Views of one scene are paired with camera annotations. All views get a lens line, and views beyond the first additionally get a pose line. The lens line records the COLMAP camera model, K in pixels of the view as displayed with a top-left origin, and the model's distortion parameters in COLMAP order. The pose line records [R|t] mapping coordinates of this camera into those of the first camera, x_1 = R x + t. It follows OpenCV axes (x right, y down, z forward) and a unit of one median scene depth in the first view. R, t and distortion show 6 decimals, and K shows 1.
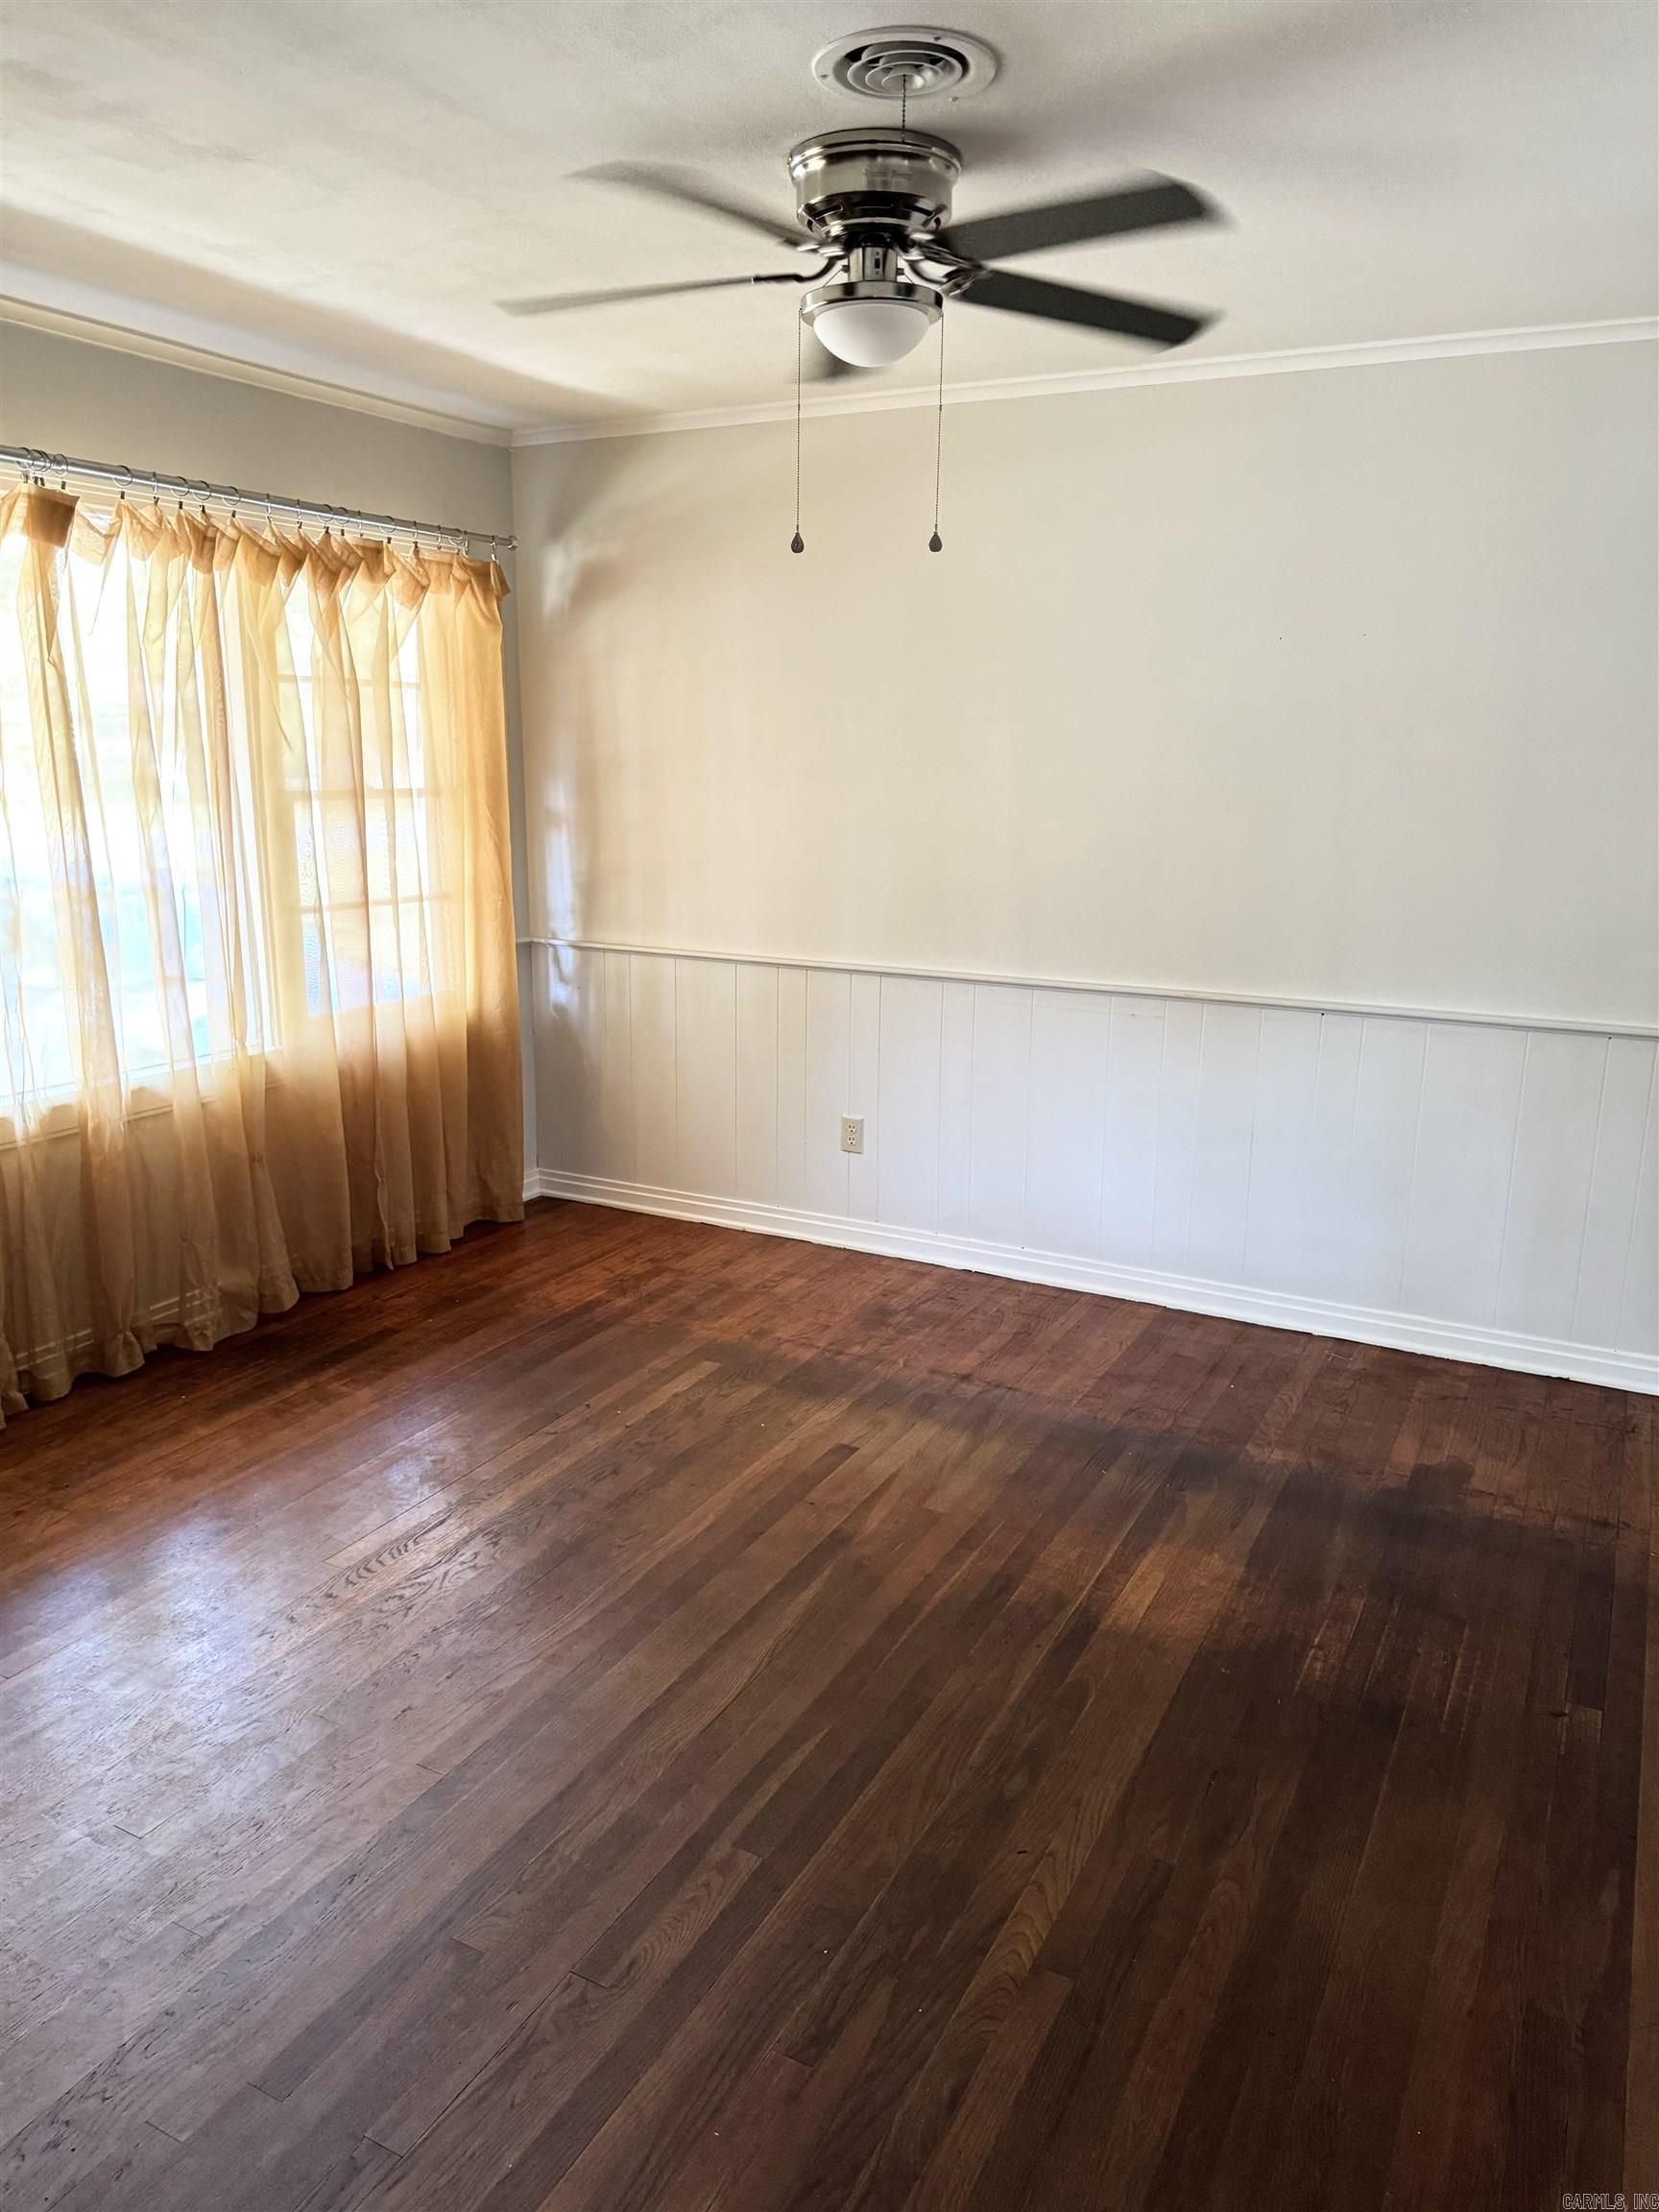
lens RADIAL K [[1562.7, 0, 813.0], [0, 1562.7, 1101.9], [0, 0, 1]] dist [0.063383, -0.040995]
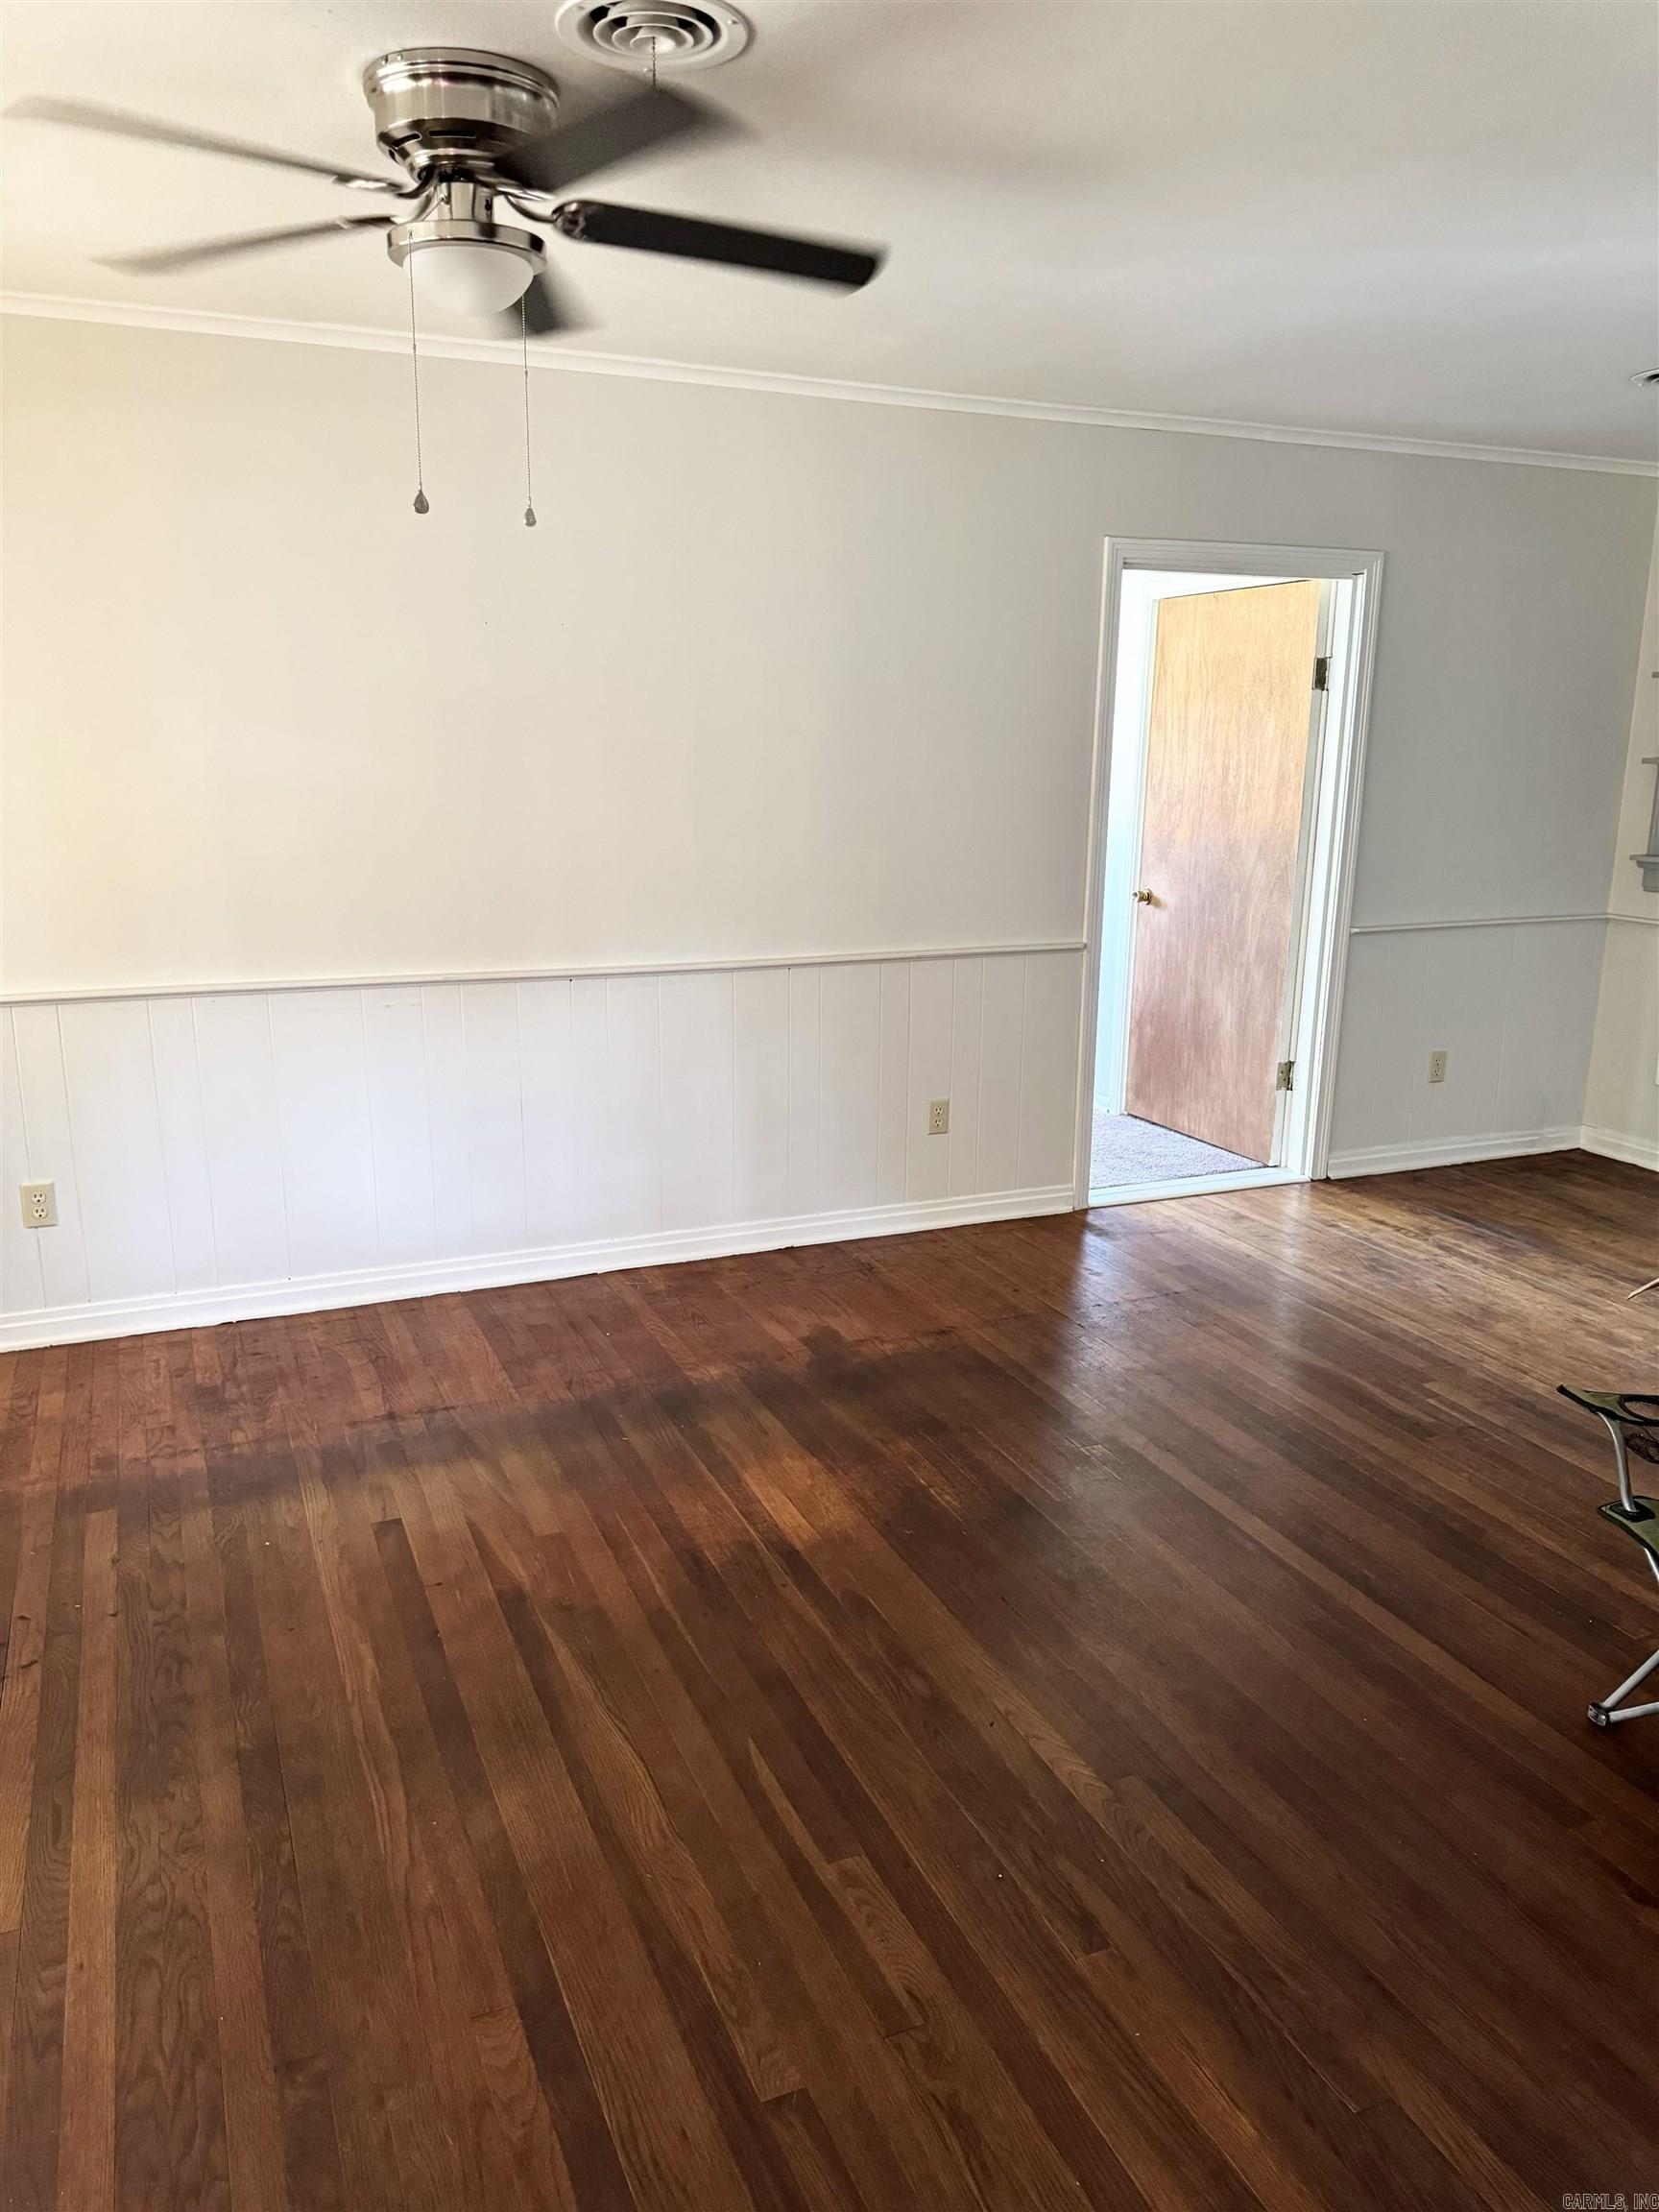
lens RADIAL K [[1562.7, 0, 824.4], [0, 1562.7, 1106.9], [0, 0, 1]] dist [0.063383, -0.040995]
pose [[0.601904, -0.188941, 0.775895, -0.442729], [0.171123, 0.979554, 0.105786, -0.057588], [-0.780018, 0.069101, 0.621930, 0.218499]]
